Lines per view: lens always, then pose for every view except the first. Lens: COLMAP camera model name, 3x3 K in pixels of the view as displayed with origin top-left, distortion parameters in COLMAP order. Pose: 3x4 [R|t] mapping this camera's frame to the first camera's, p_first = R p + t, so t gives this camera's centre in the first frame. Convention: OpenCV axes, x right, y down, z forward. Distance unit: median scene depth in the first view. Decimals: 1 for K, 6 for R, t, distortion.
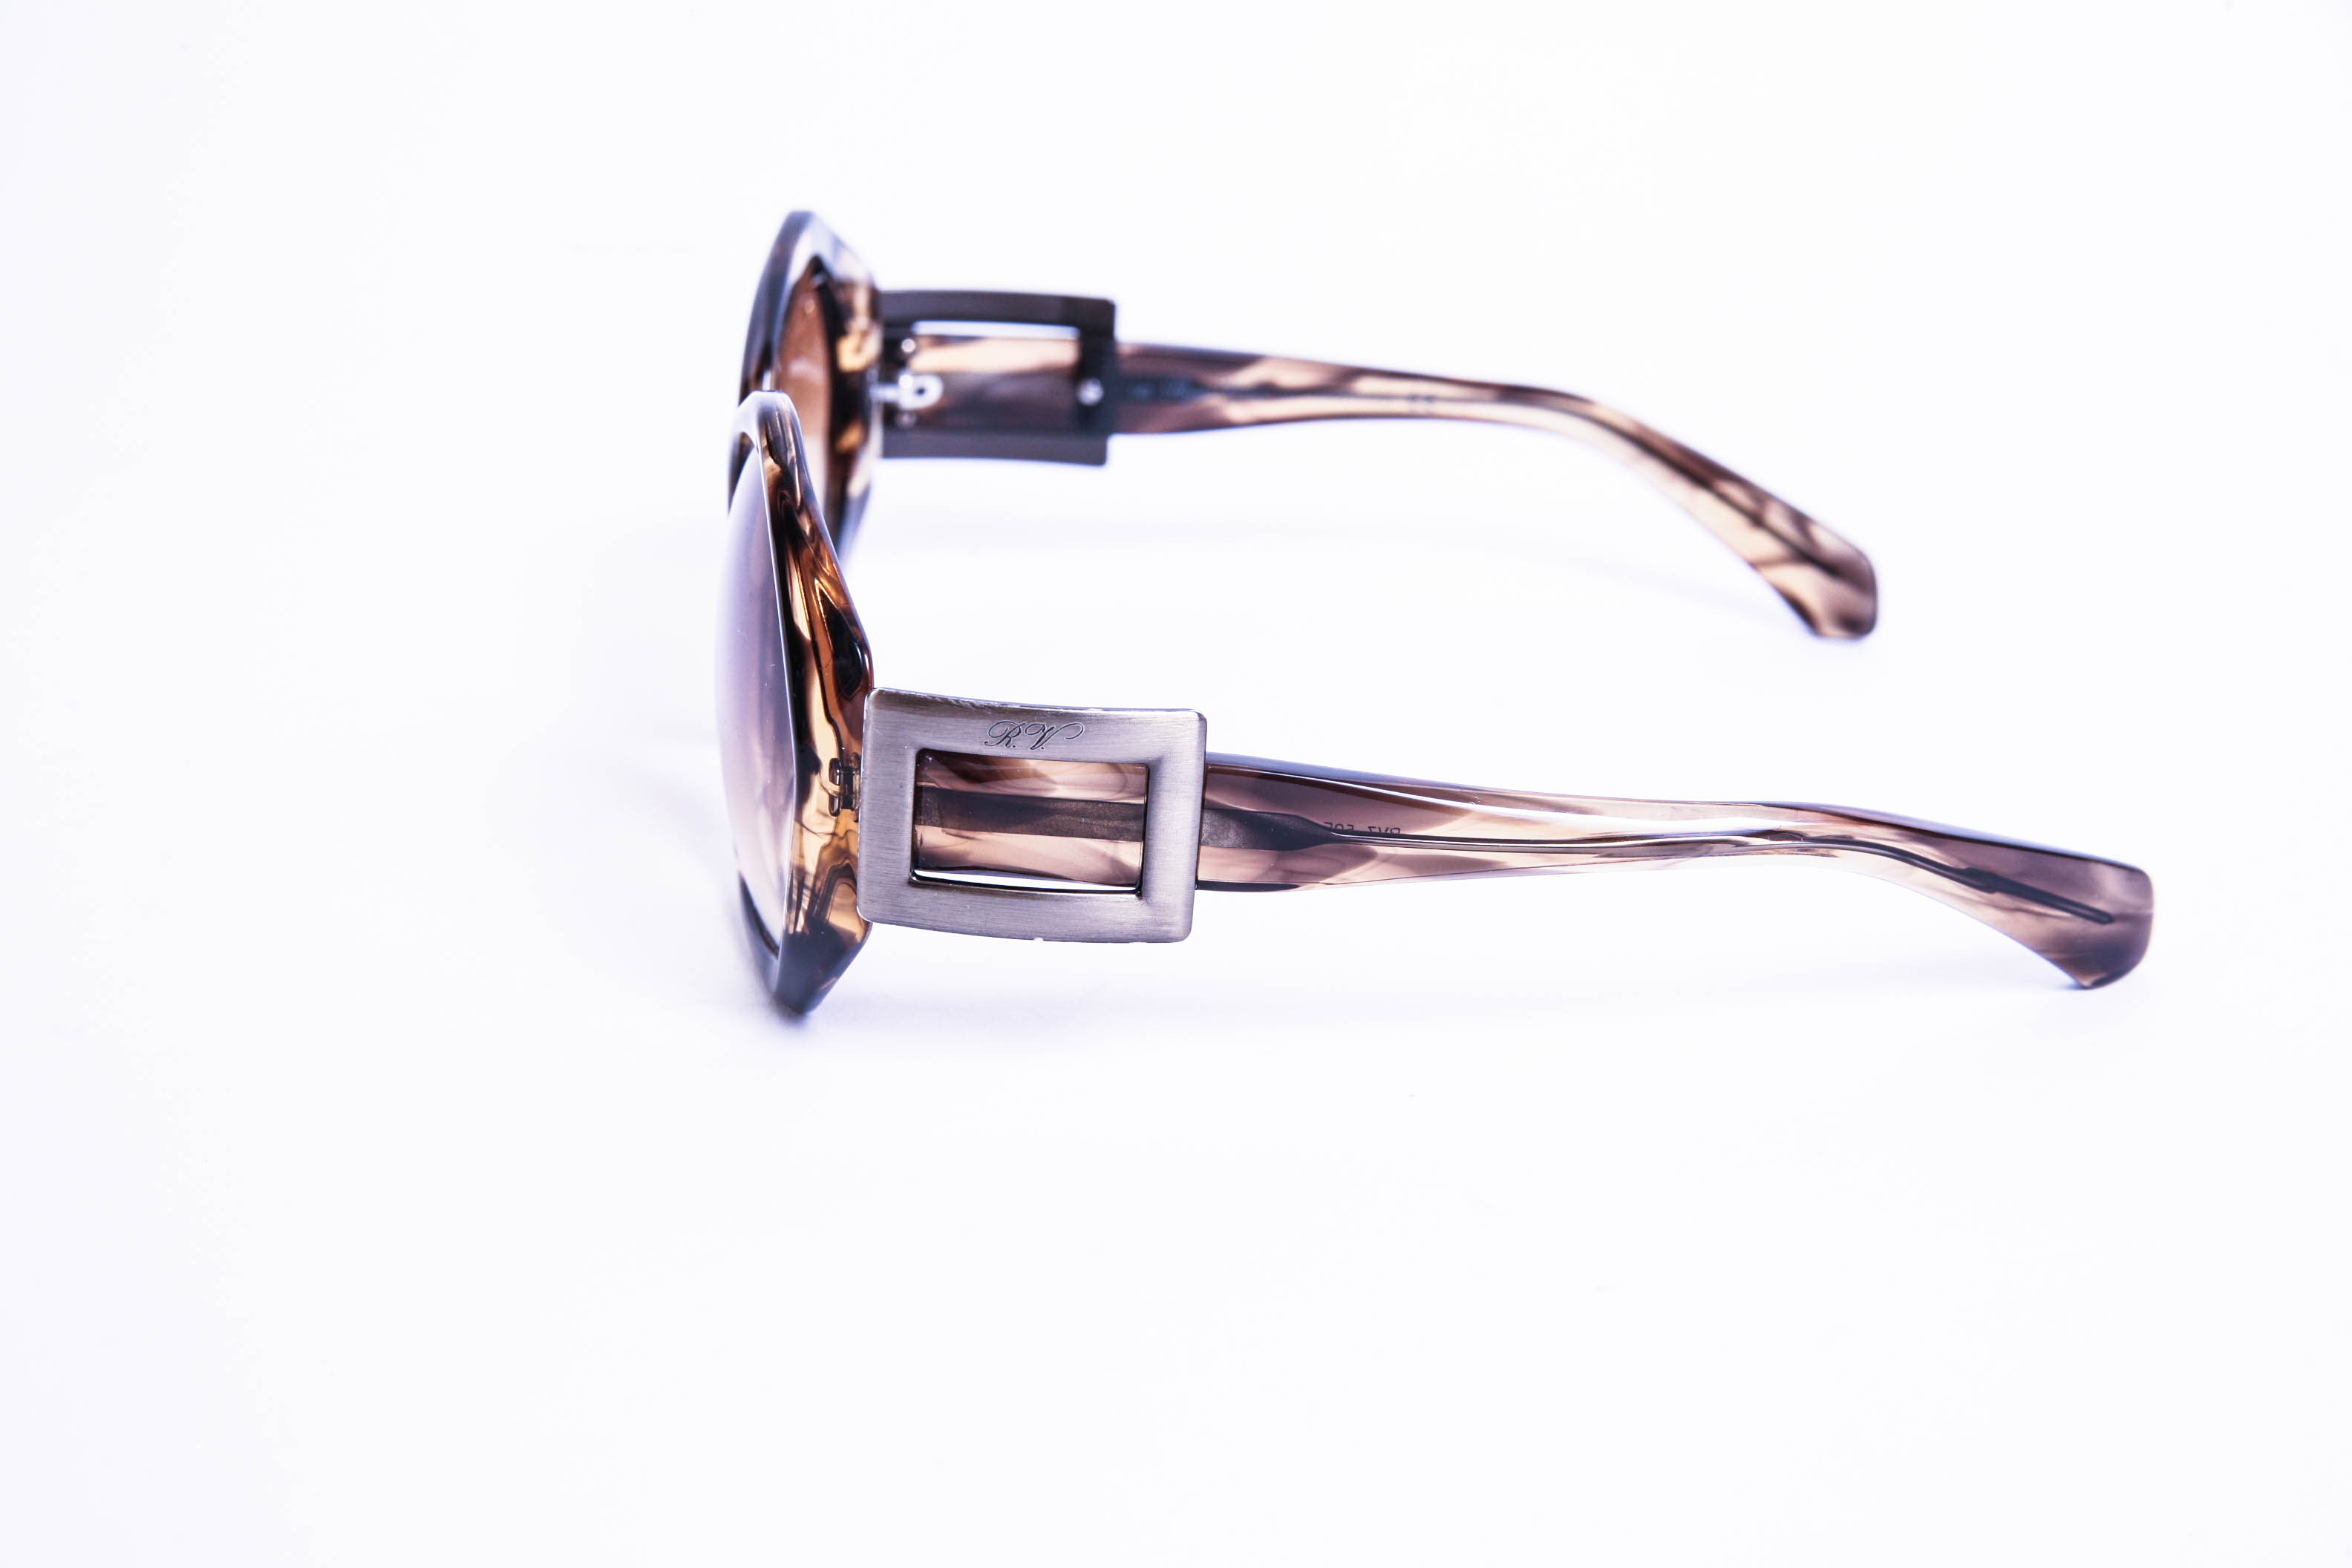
lens RADIAL K [[4013.5, 0, 1176.0], [0, 4013.5, 784.0], [0, 0, 1]] dist [0.000117, -0.001440]
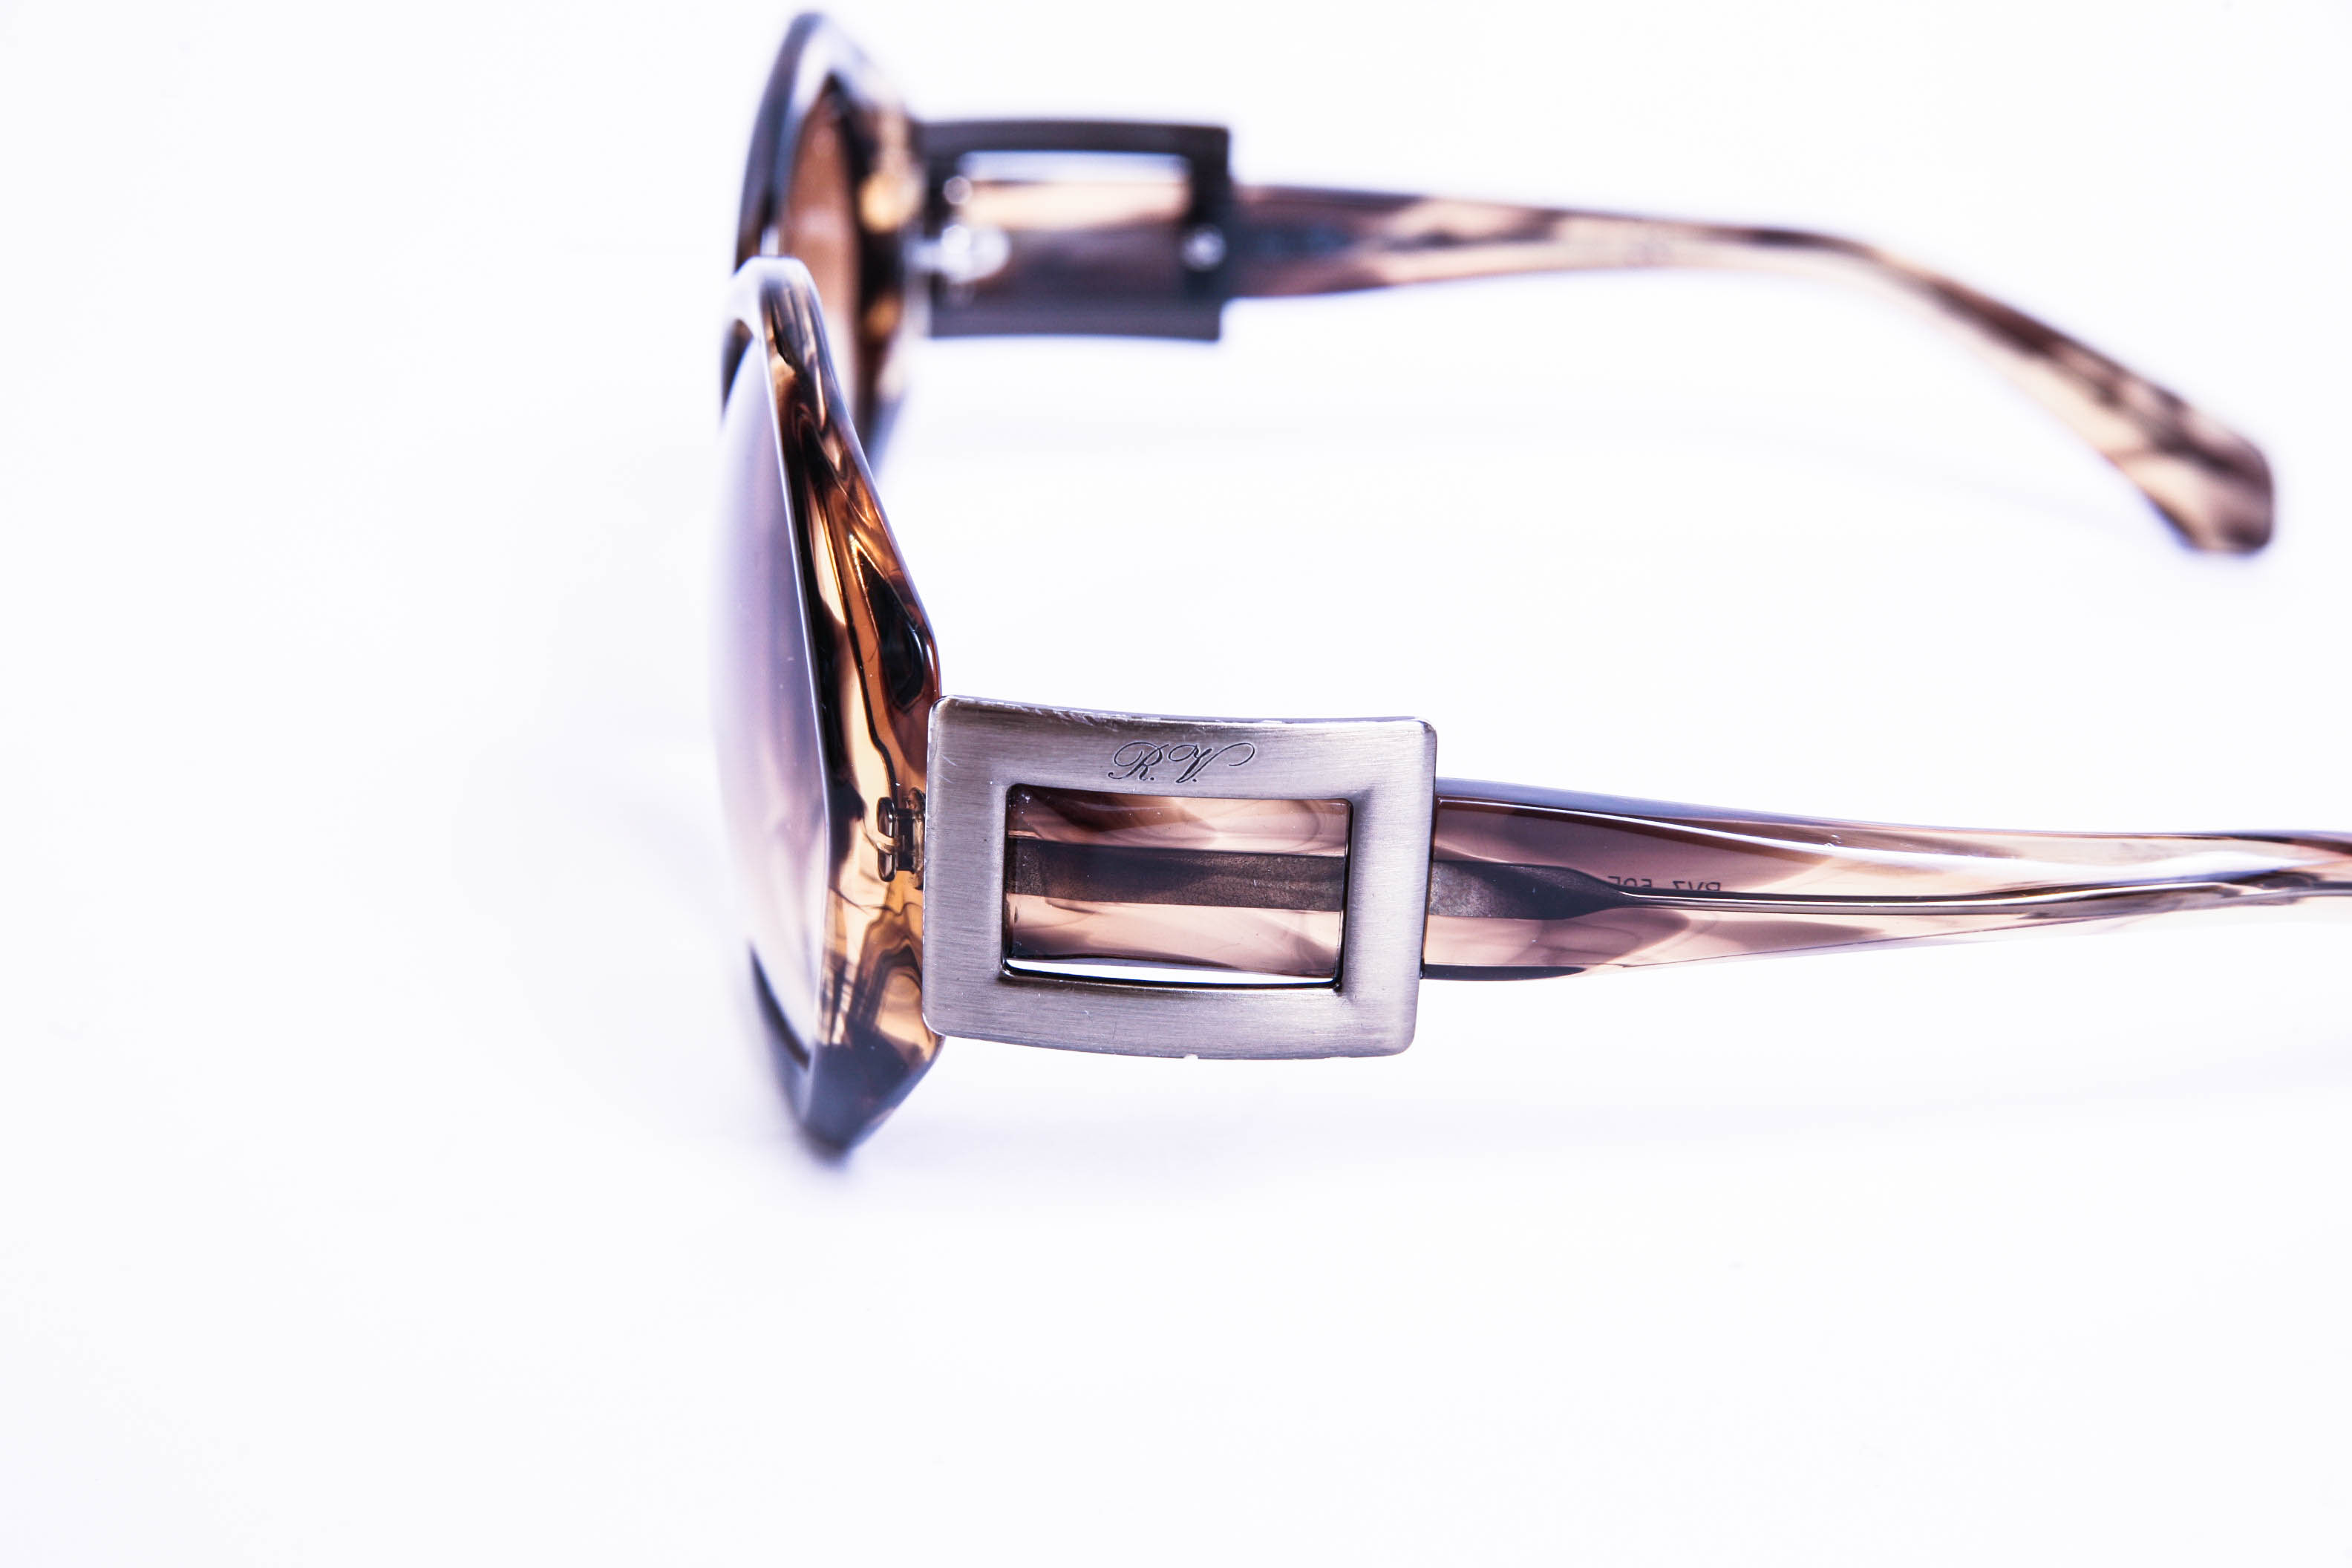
lens RADIAL K [[4303.9, 0, 1176.0], [0, 4303.9, 784.0], [0, 0, 1]] dist [0.001192, 0.300350]
pose [[0.999711, -0.022018, -0.009606, -0.028735], [0.022269, 0.999391, 0.026877, -0.027140], [0.009009, -0.027083, 0.999593, 0.271881]]
